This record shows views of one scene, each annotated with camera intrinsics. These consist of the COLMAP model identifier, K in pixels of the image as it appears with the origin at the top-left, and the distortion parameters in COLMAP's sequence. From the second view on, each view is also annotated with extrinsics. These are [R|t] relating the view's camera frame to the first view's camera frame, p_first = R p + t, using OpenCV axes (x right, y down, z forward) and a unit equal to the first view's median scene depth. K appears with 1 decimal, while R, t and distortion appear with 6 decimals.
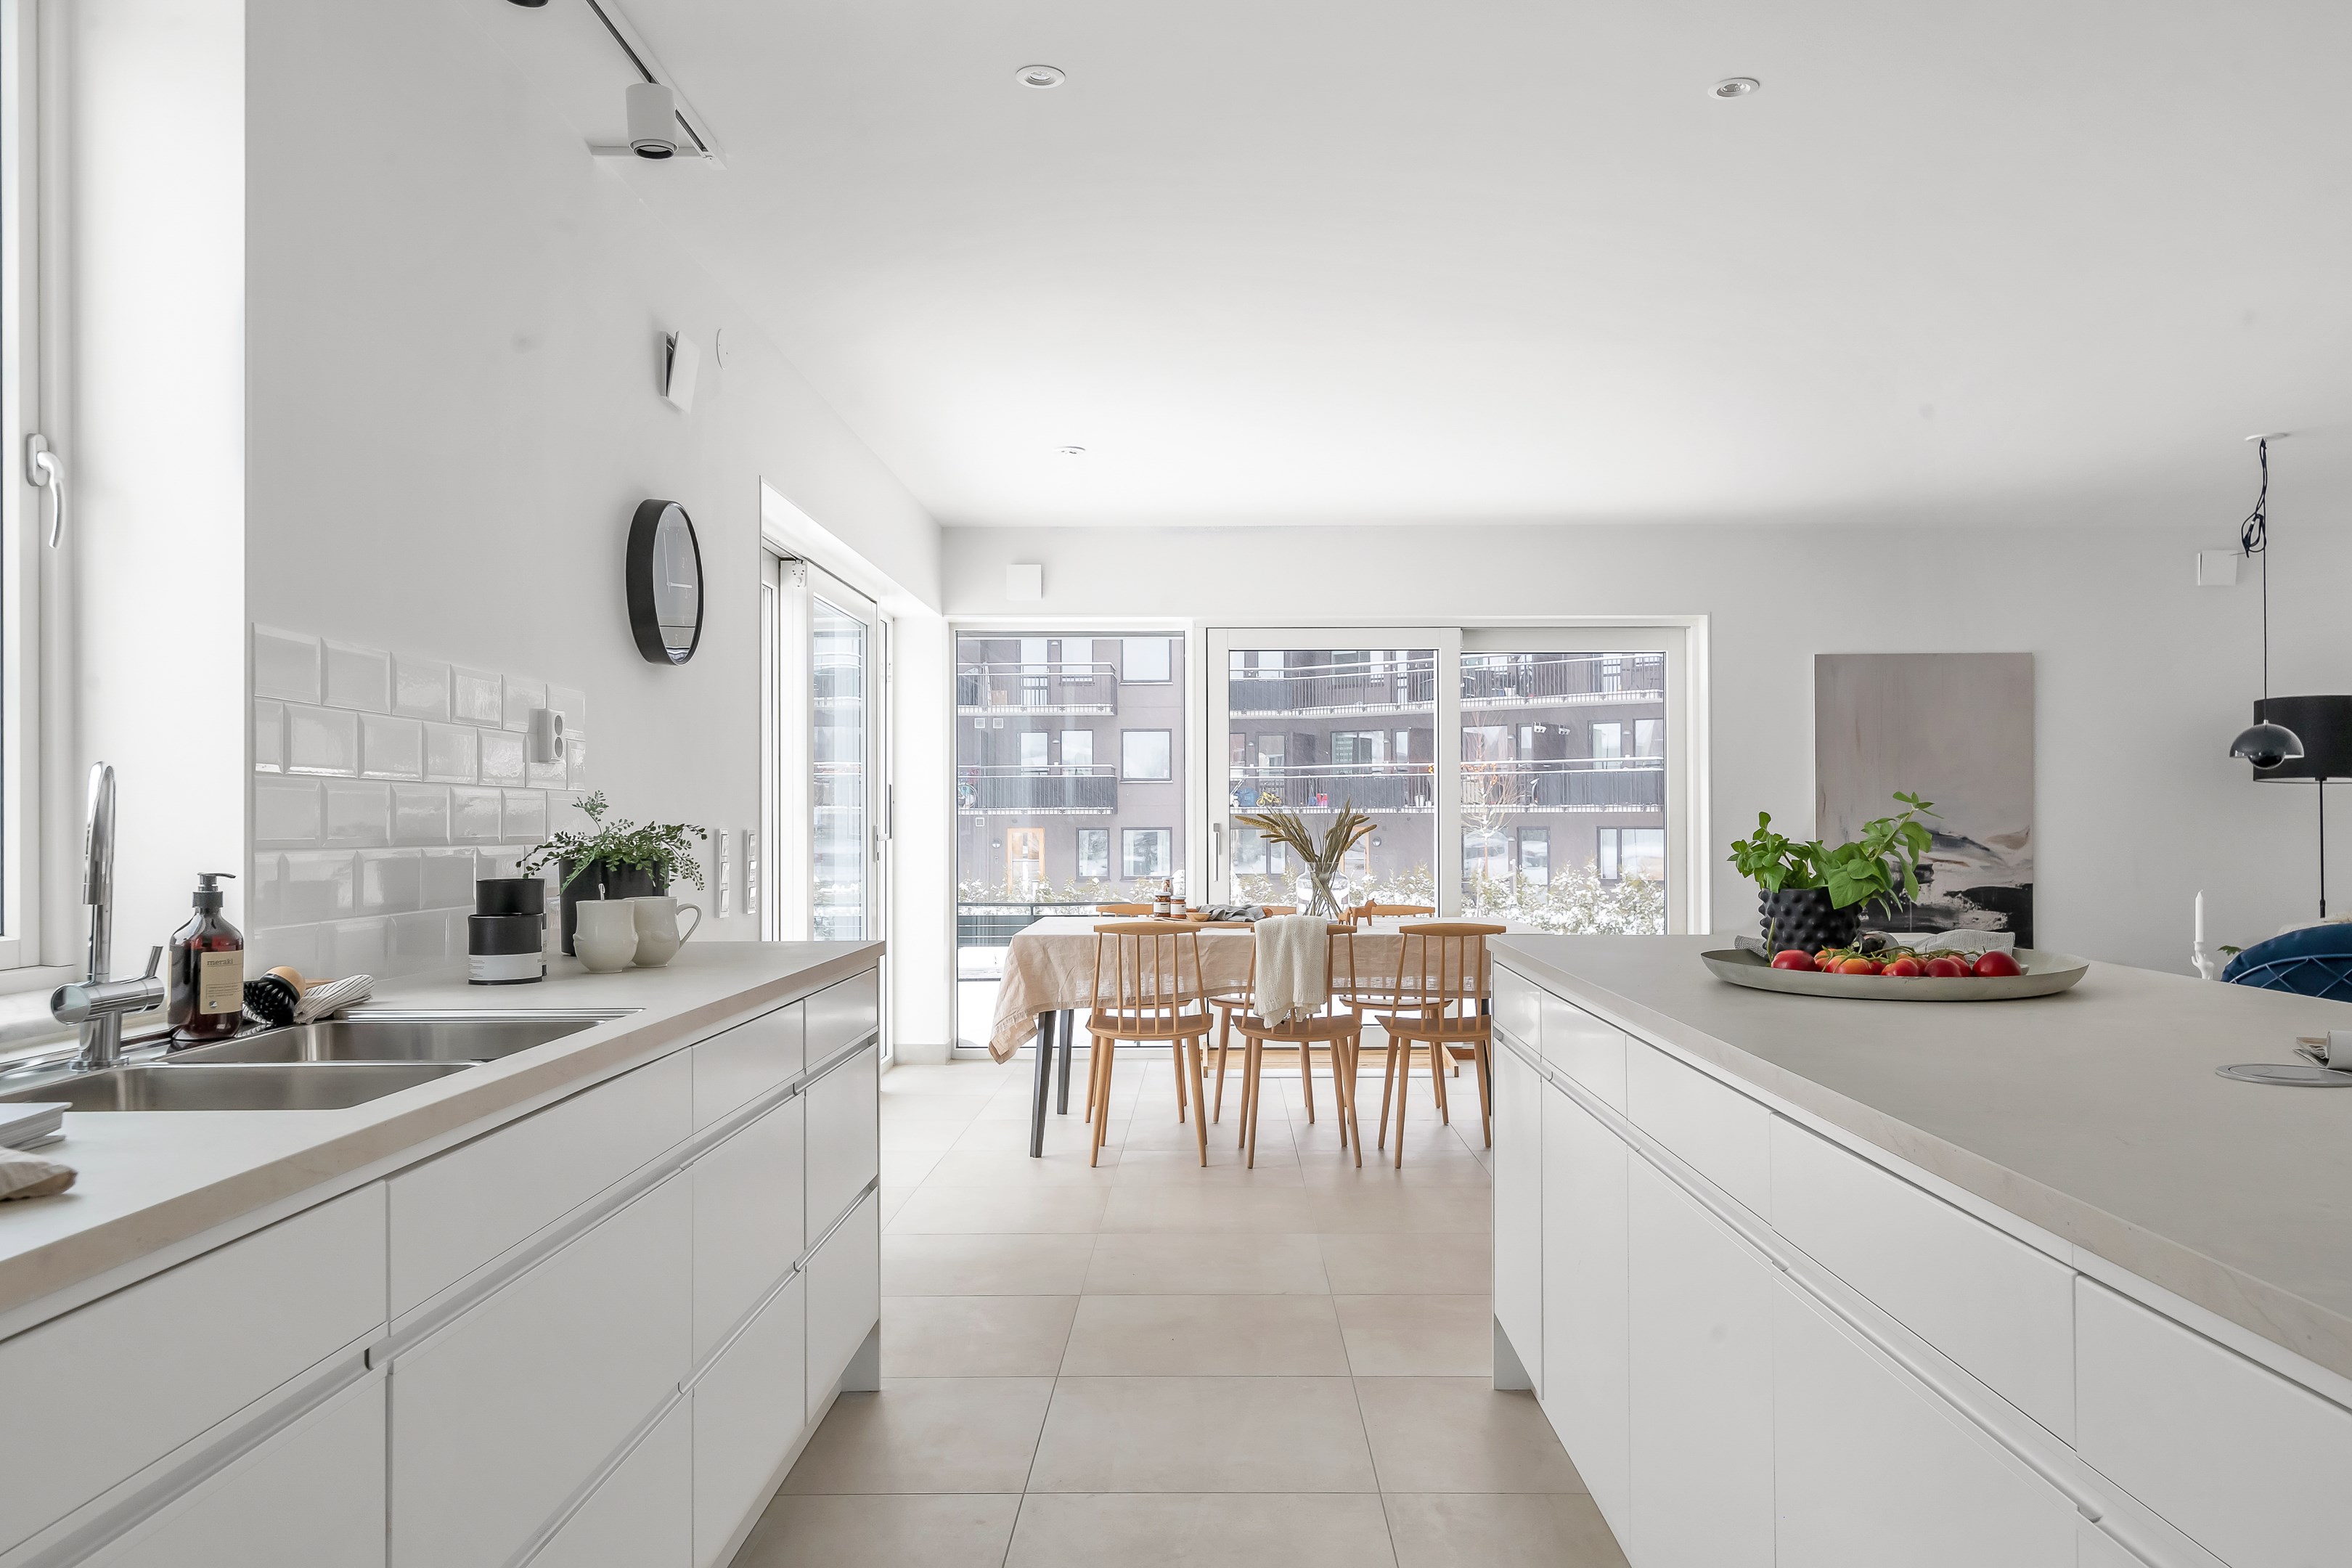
lens RADIAL K [[1717.7, 0, 1212.0], [0, 1717.7, 822.3], [0, 0, 1]] dist [0.010447, 0.002679]
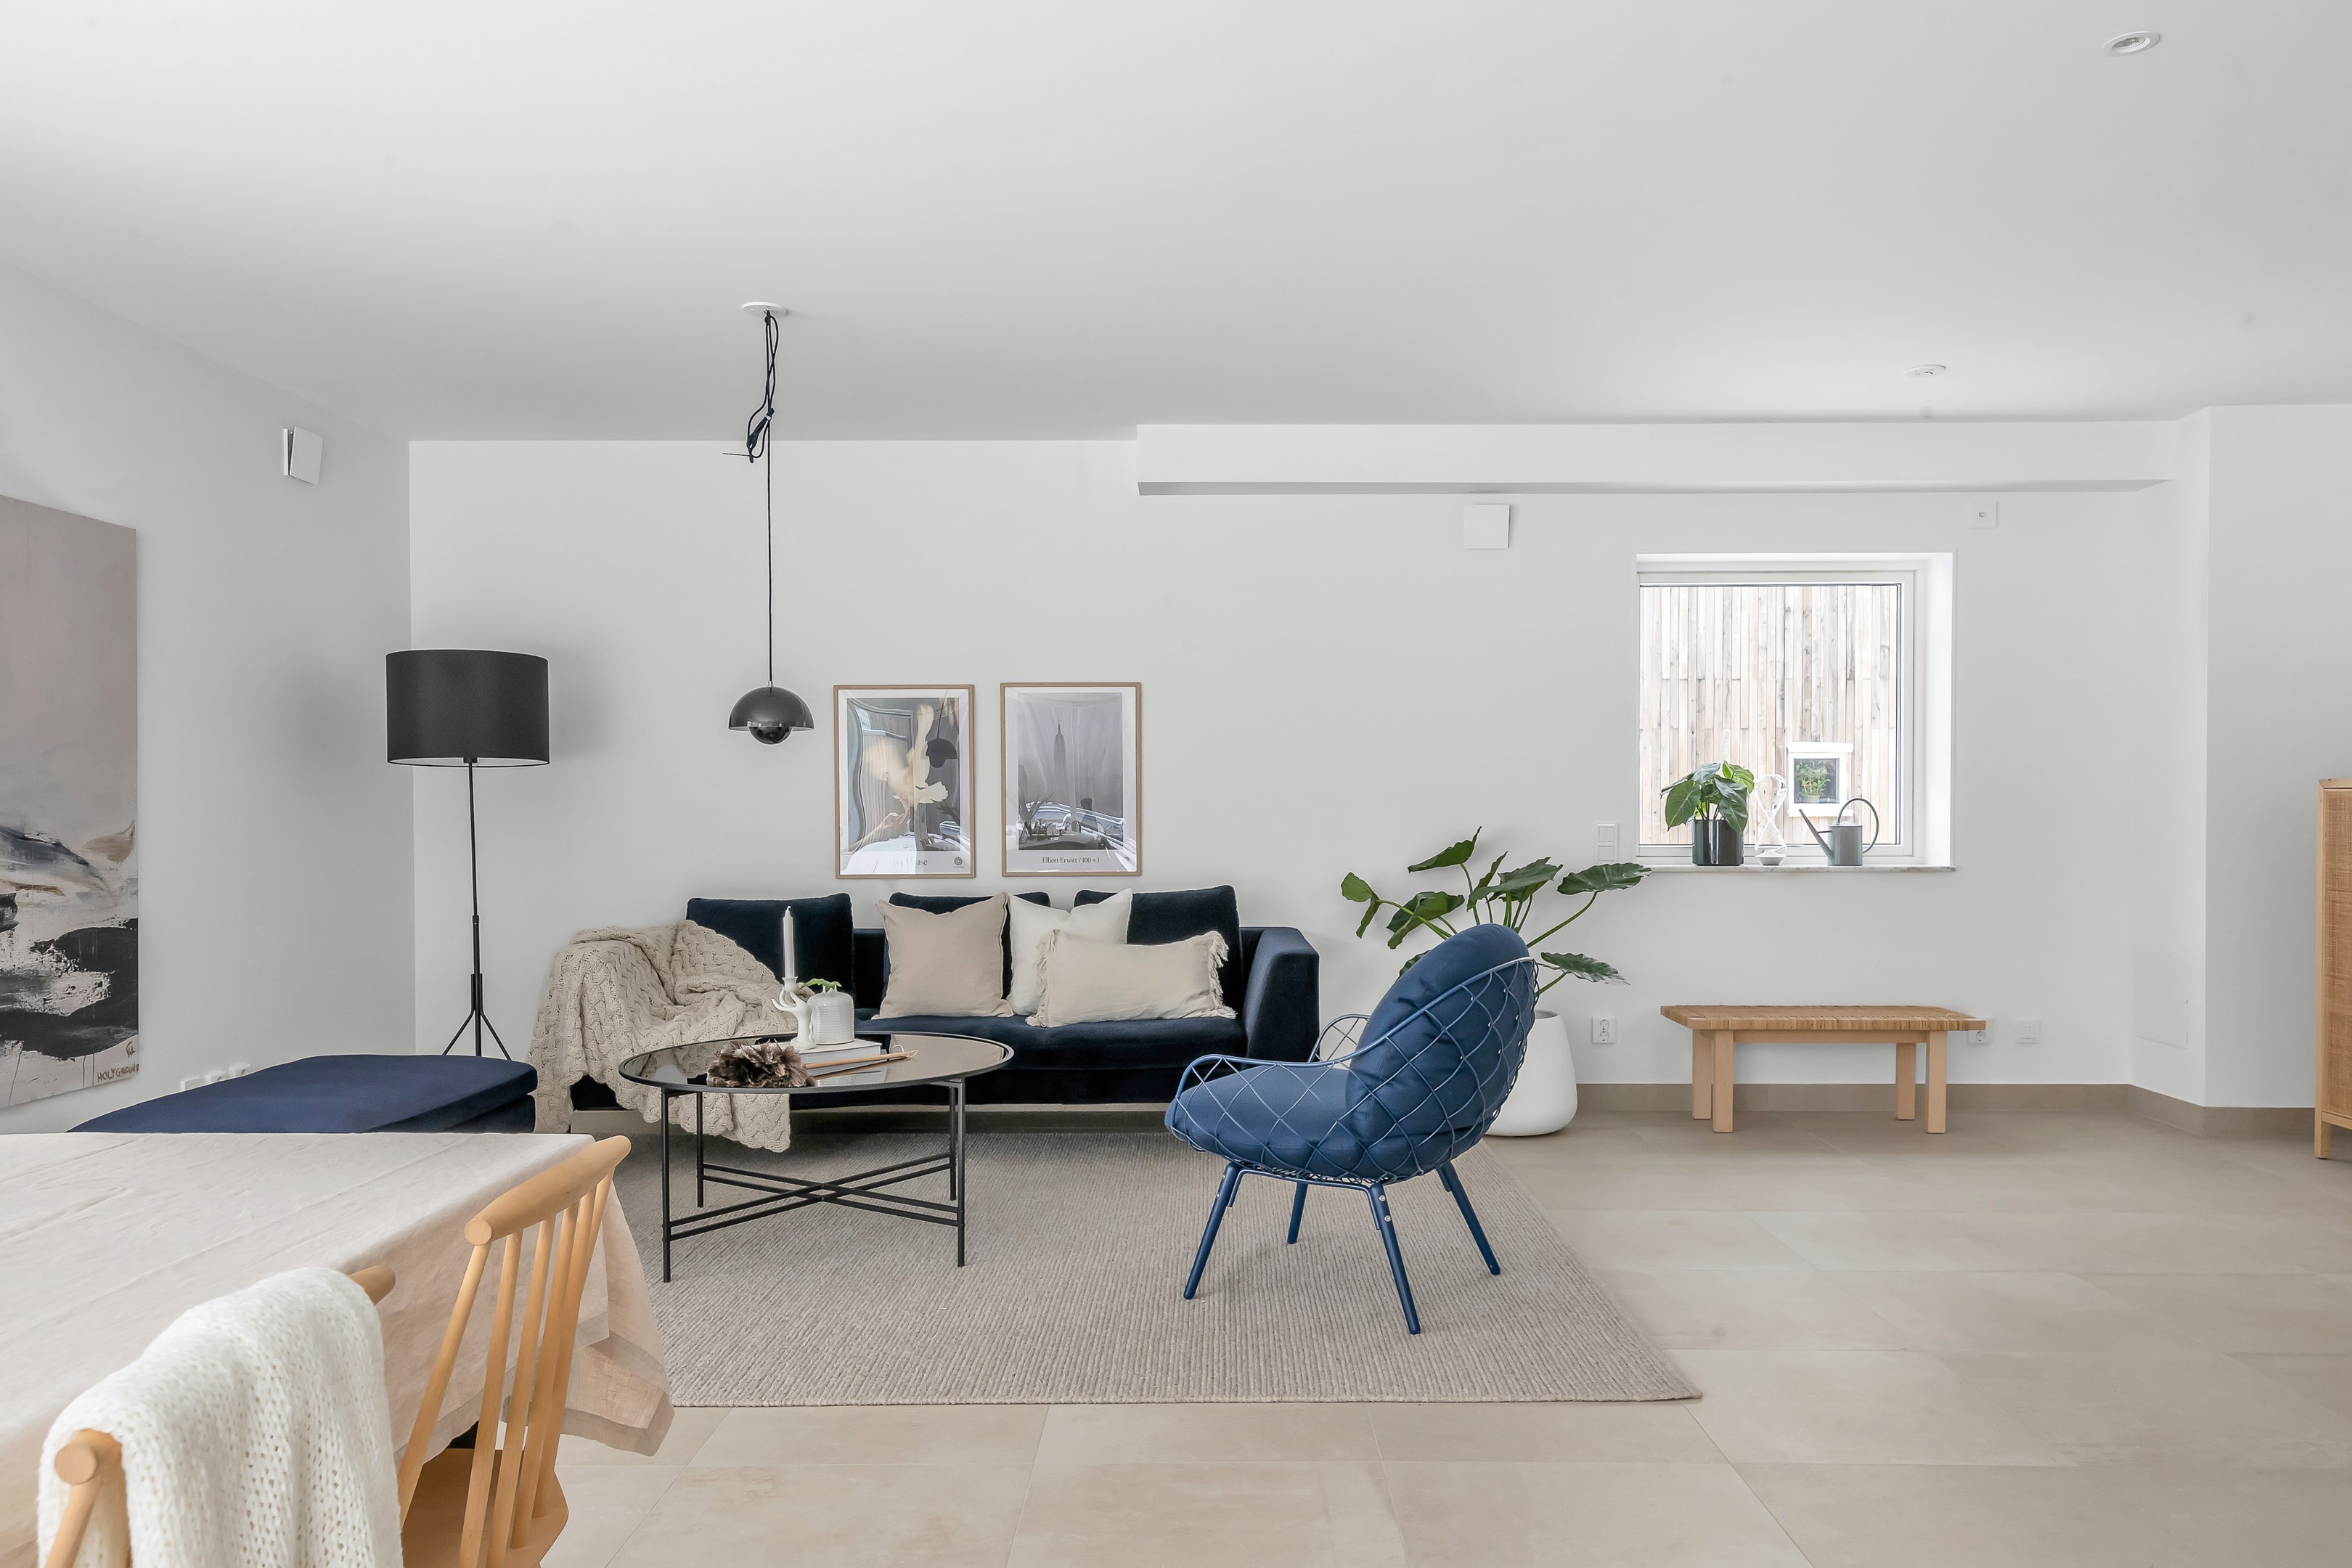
lens RADIAL K [[1633.4, 0, 1189.5], [0, 1633.4, 844.5], [0, 0, 1]] dist [0.004772, 0.000851]
pose [[-0.001459, -0.015584, 0.999877, -0.090643], [0.002663, 0.999875, 0.015588, 0.002047], [-0.999995, 0.002686, -0.001418, 0.635496]]
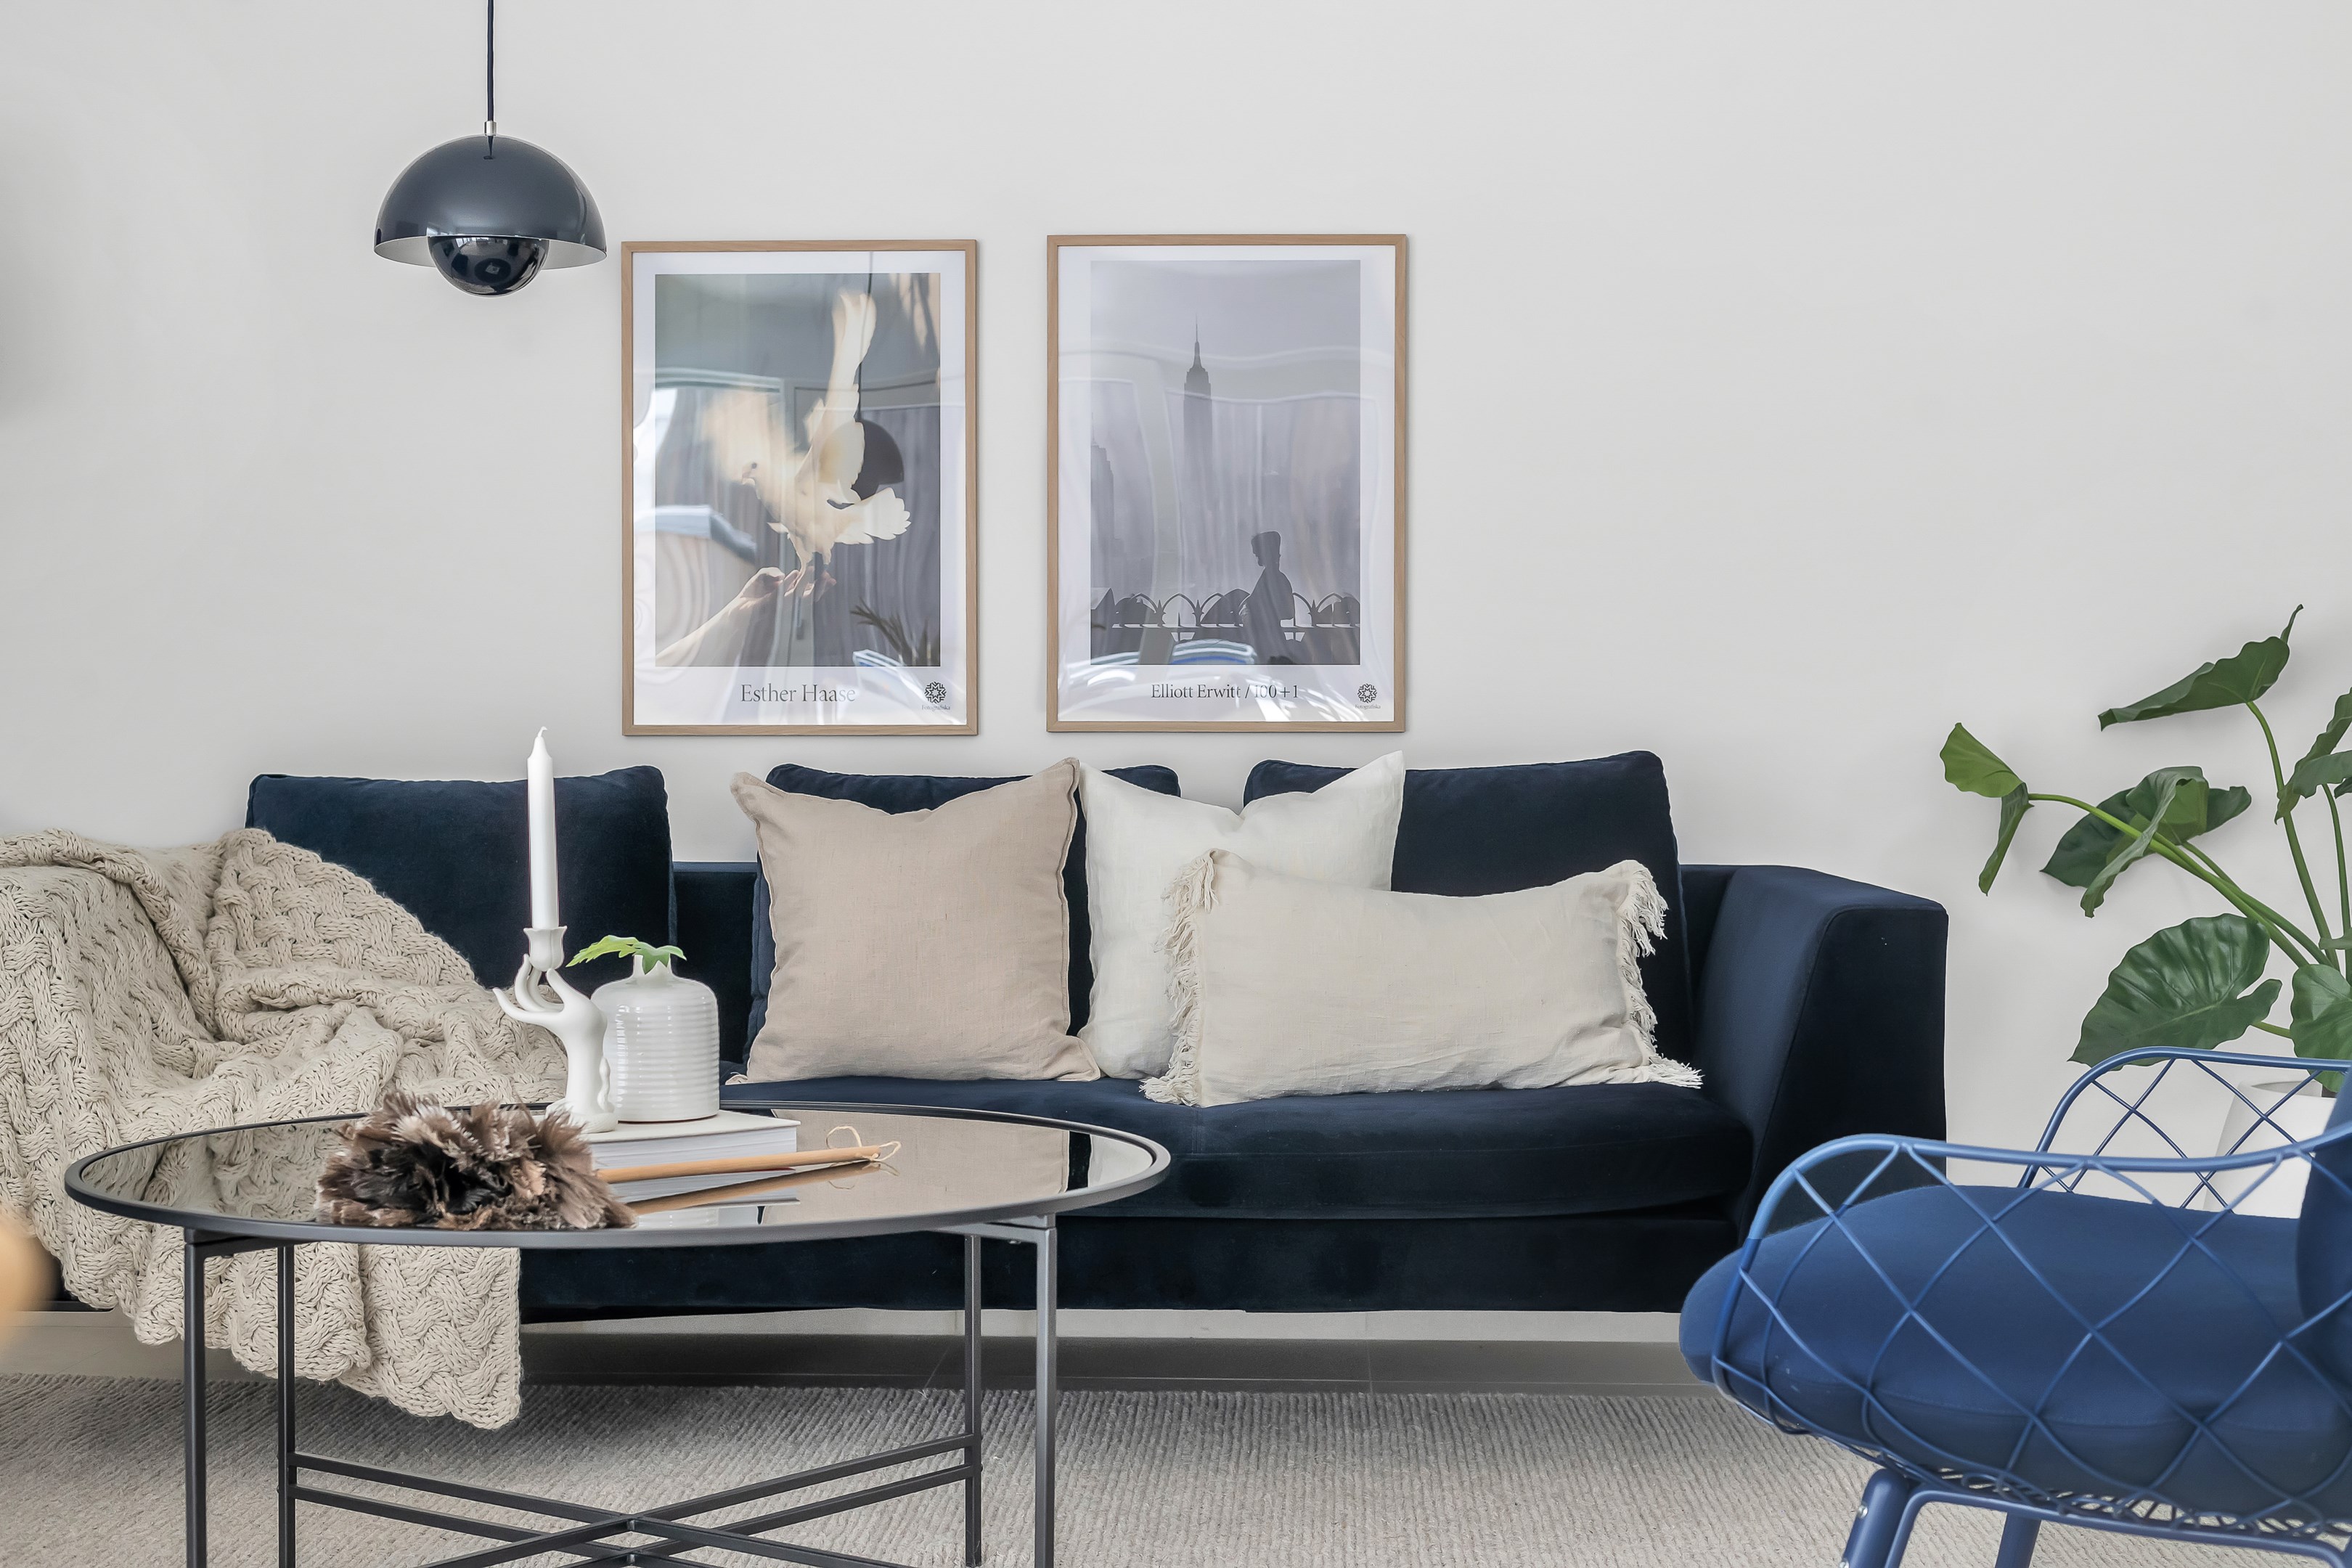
lens RADIAL K [[3487.3, 0, 1176.0], [0, 3487.3, 784.0], [0, 0, 1]] dist [-0.032103, -0.085753]
pose [[0.031508, -0.010171, 0.999452, 0.040347], [-0.003512, 0.999941, 0.010287, 0.031408], [-0.999497, -0.003834, 0.031470, 0.678815]]
